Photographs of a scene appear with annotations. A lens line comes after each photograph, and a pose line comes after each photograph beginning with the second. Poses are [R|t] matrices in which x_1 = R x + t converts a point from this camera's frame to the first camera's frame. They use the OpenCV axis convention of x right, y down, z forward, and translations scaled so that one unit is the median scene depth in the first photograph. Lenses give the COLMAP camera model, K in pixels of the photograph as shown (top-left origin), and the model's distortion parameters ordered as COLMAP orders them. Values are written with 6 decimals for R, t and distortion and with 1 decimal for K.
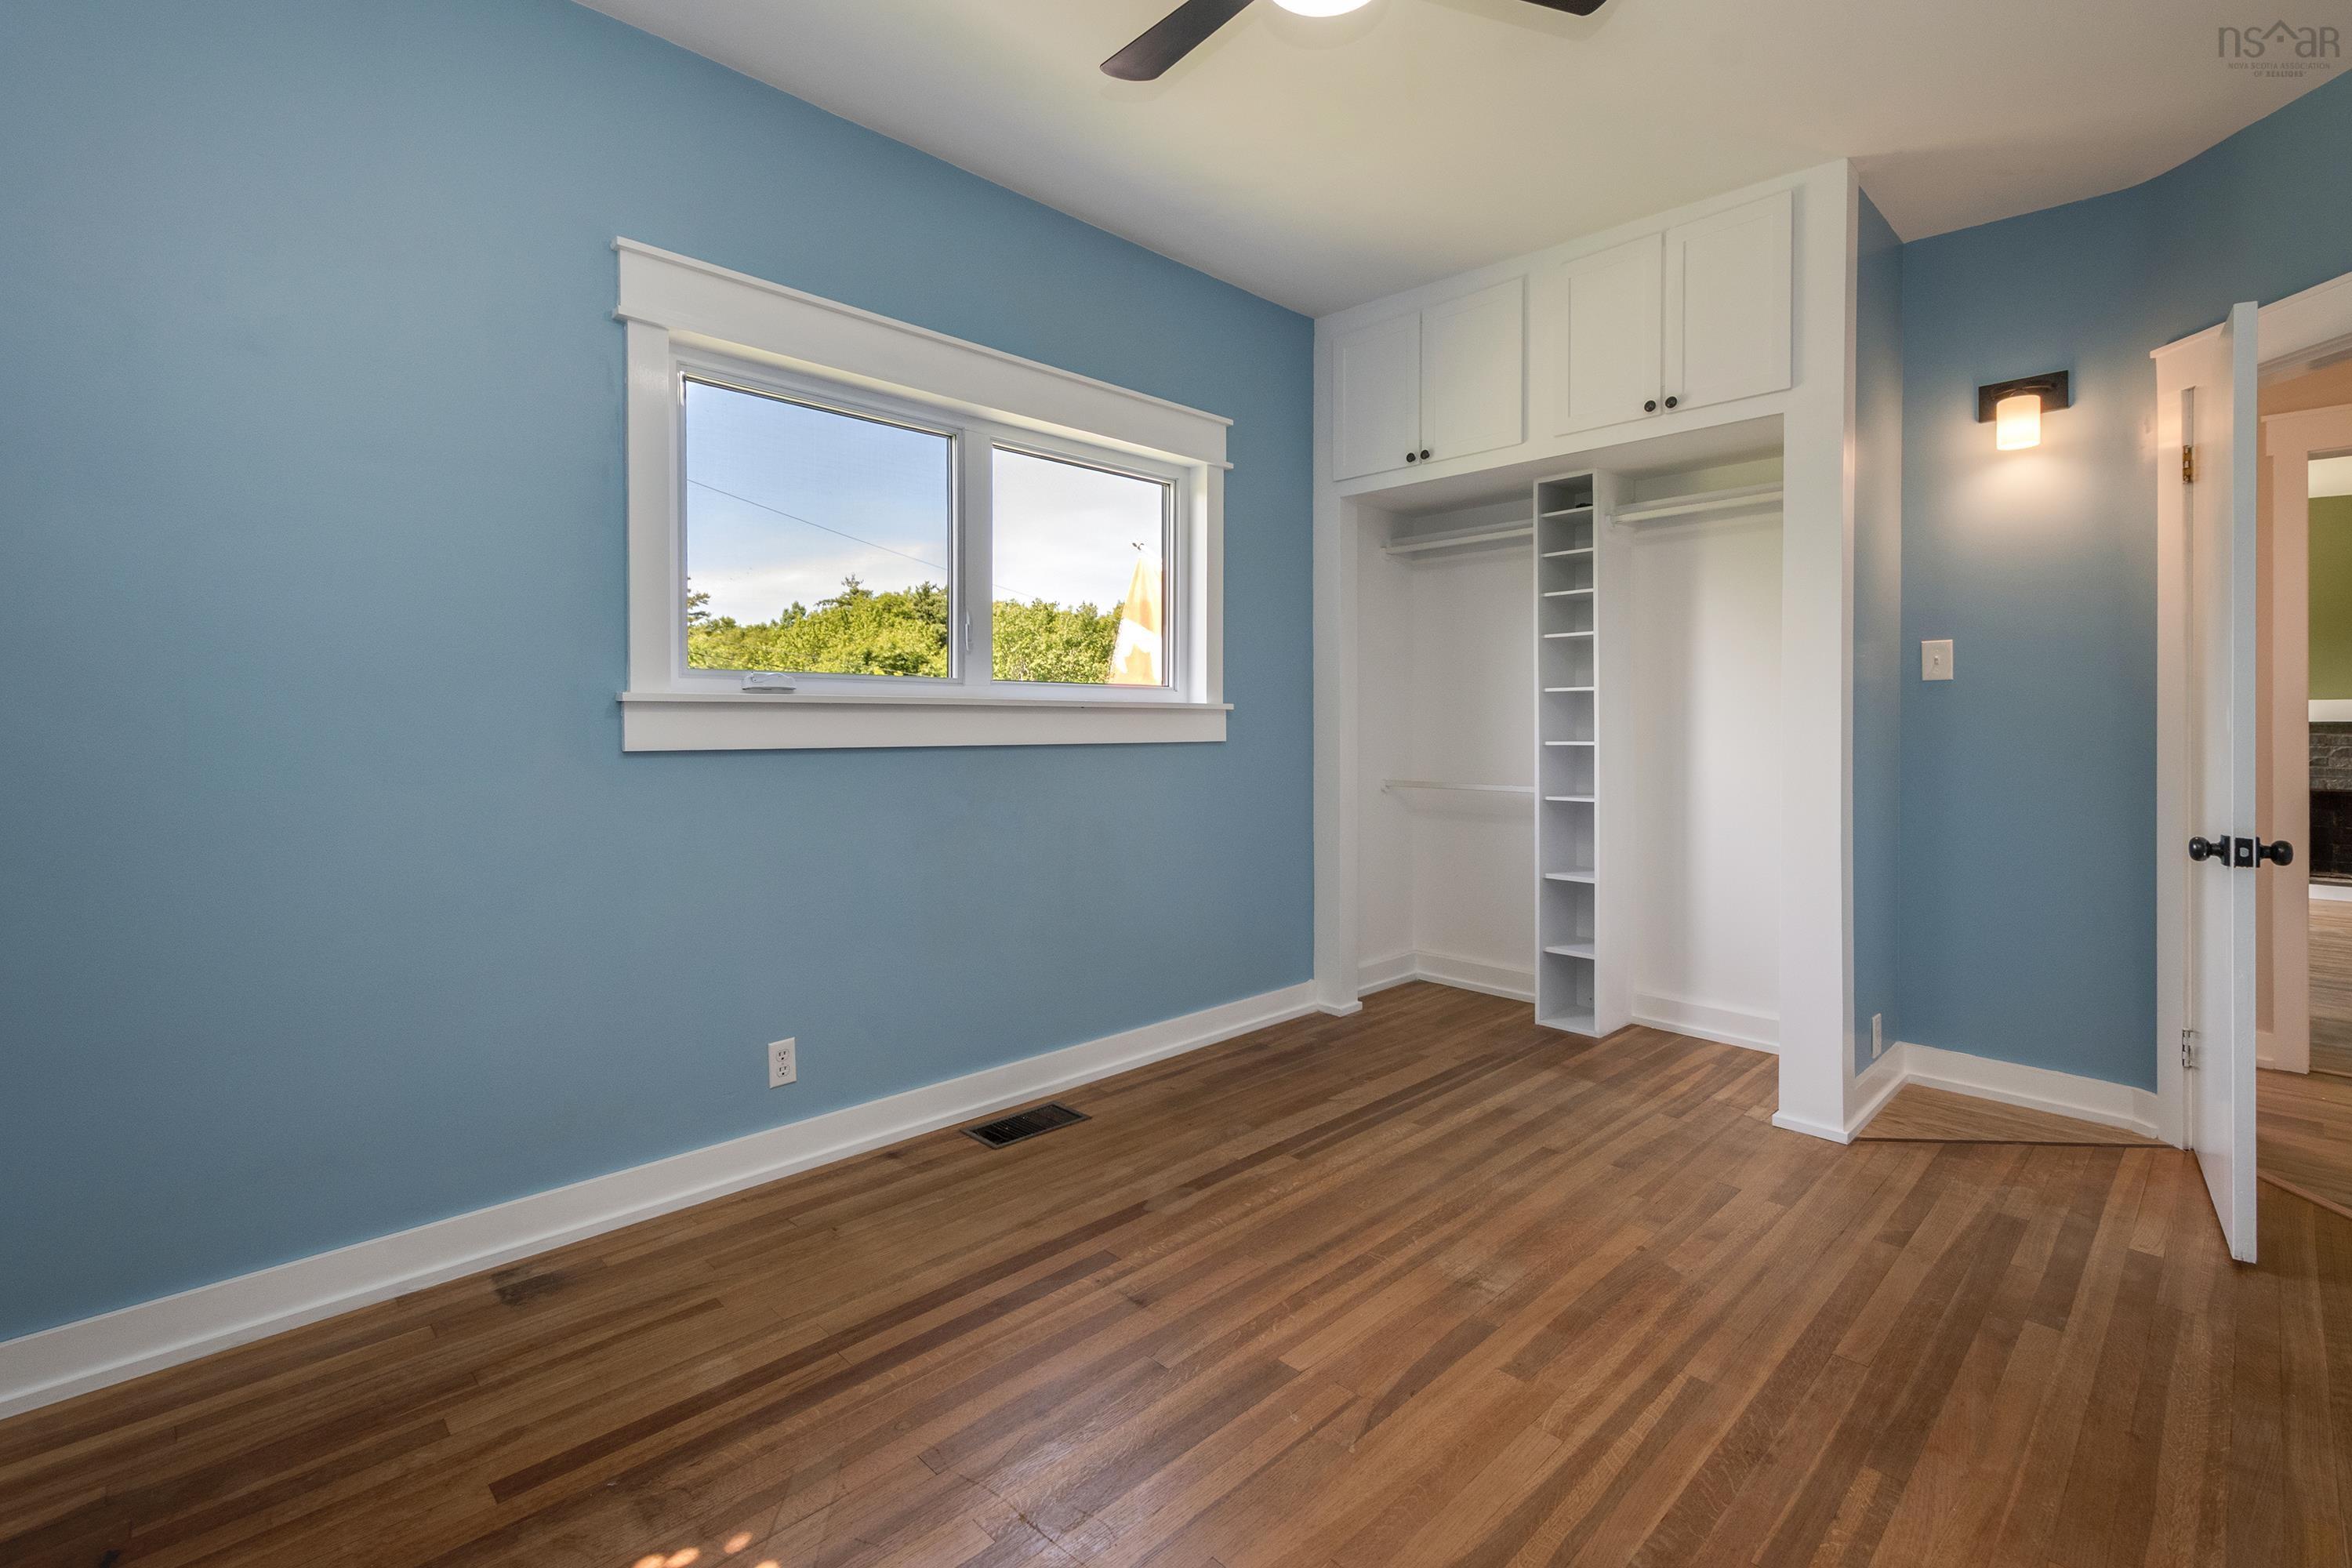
lens RADIAL K [[1055.4, 0, 1186.4], [0, 1055.4, 727.7], [0, 0, 1]] dist [0.006436, -0.001332]
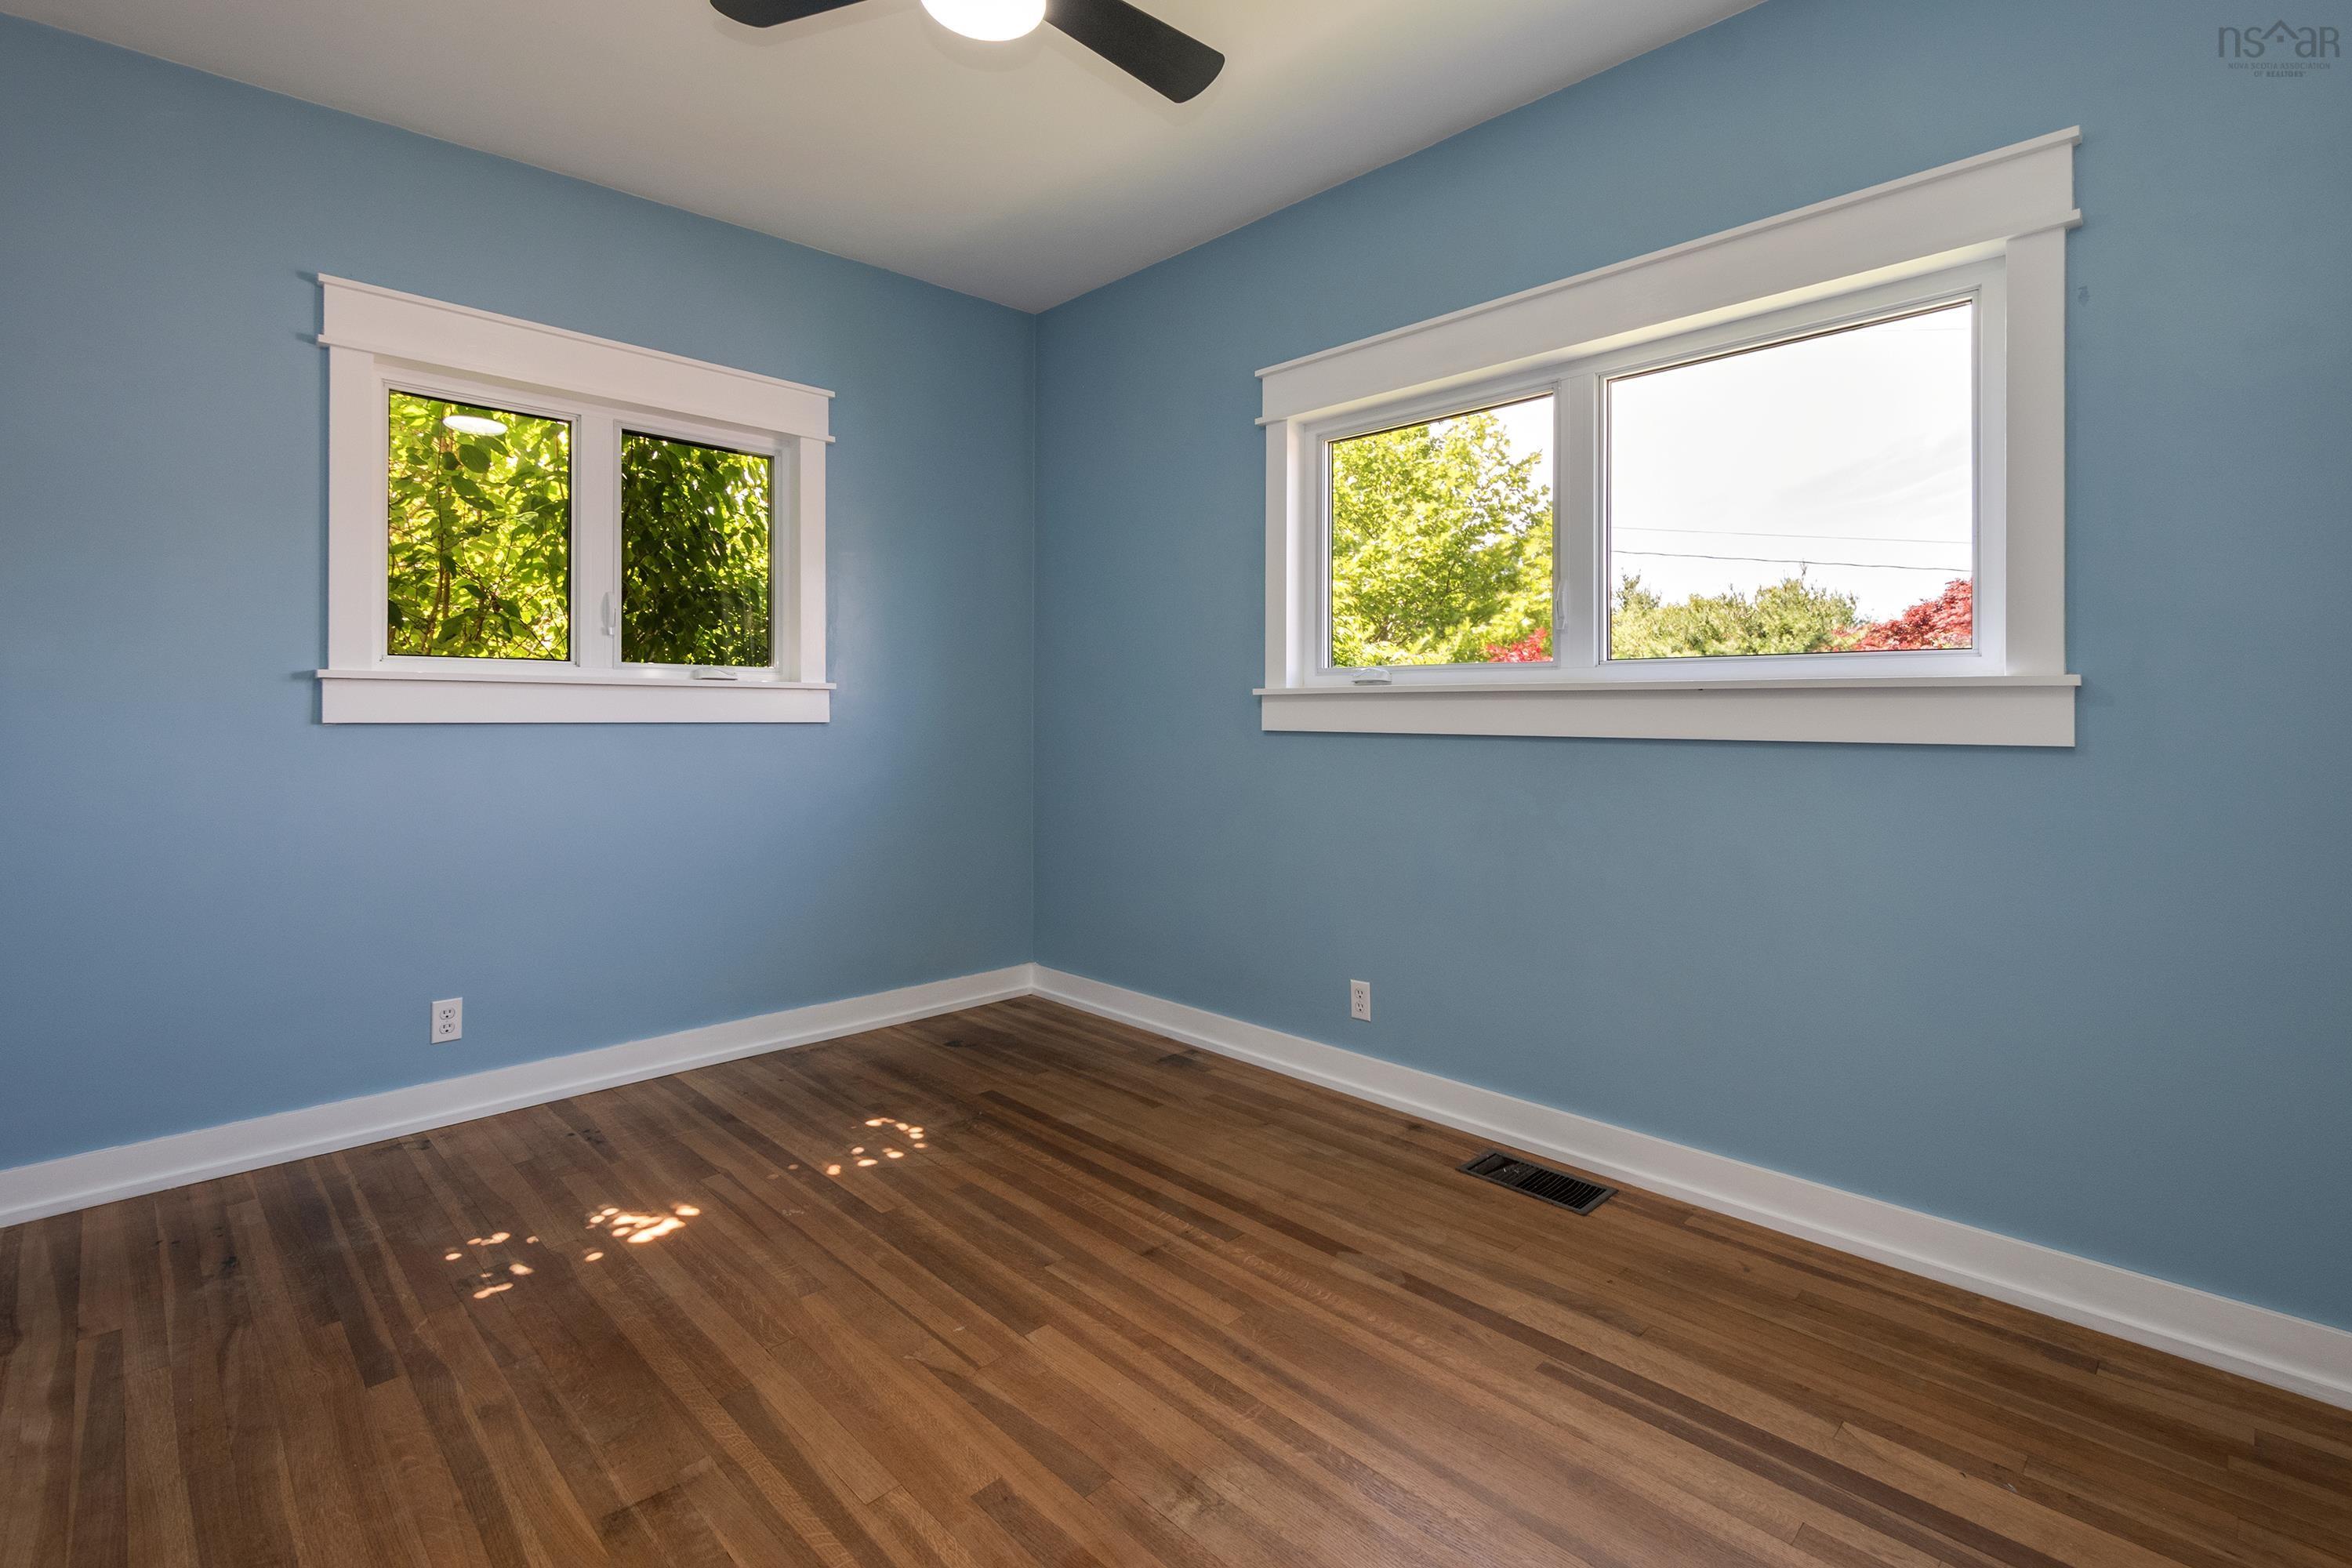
lens RADIAL K [[1055.4, 0, 1186.4], [0, 1055.4, 727.7], [0, 0, 1]] dist [0.006436, -0.001332]
pose [[0.007684, 0.013600, -0.999878, 0.834506], [-0.009627, 0.999862, 0.013526, -0.000865], [0.999924, 0.009522, 0.007814, 0.841447]]
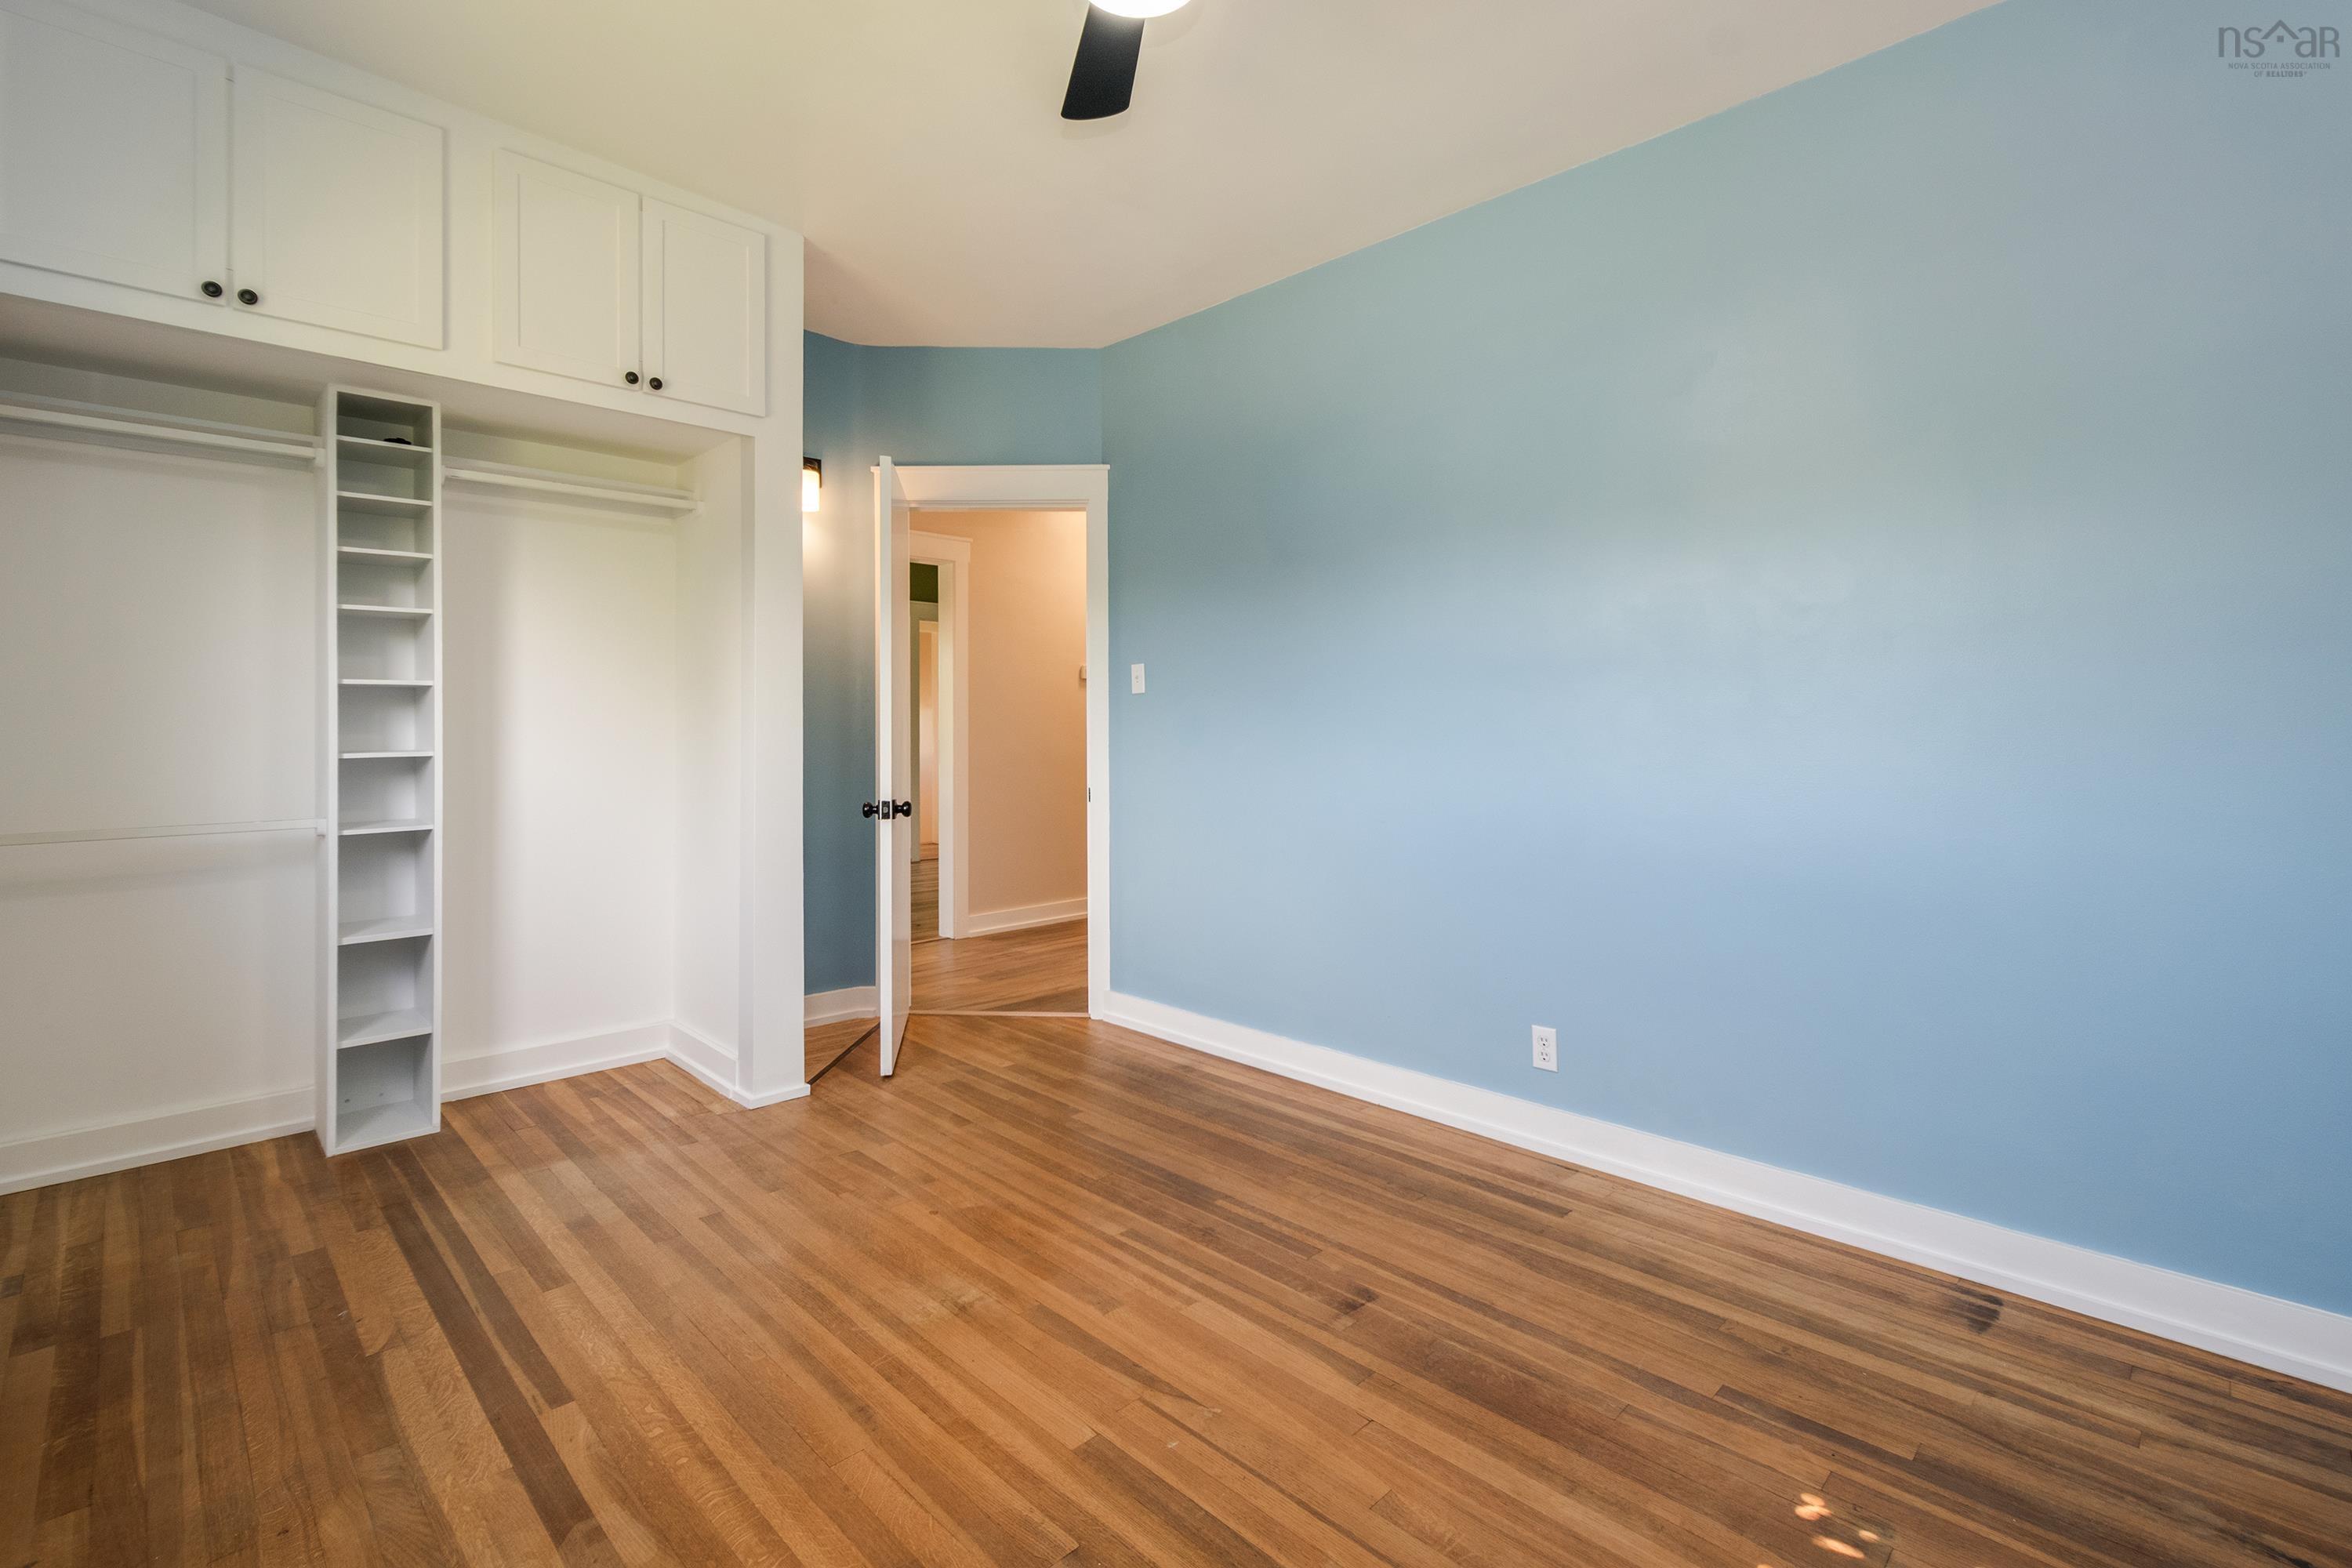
lens RADIAL K [[1048.9, 0, 1191.4], [0, 1048.9, 740.1], [0, 0, 1]] dist [0.002437, -0.000266]
pose [[-0.007933, -0.014375, 0.999865, -0.586834], [0.006545, 0.999874, 0.014427, -0.006005], [-0.999947, 0.006659, -0.007837, 0.677129]]
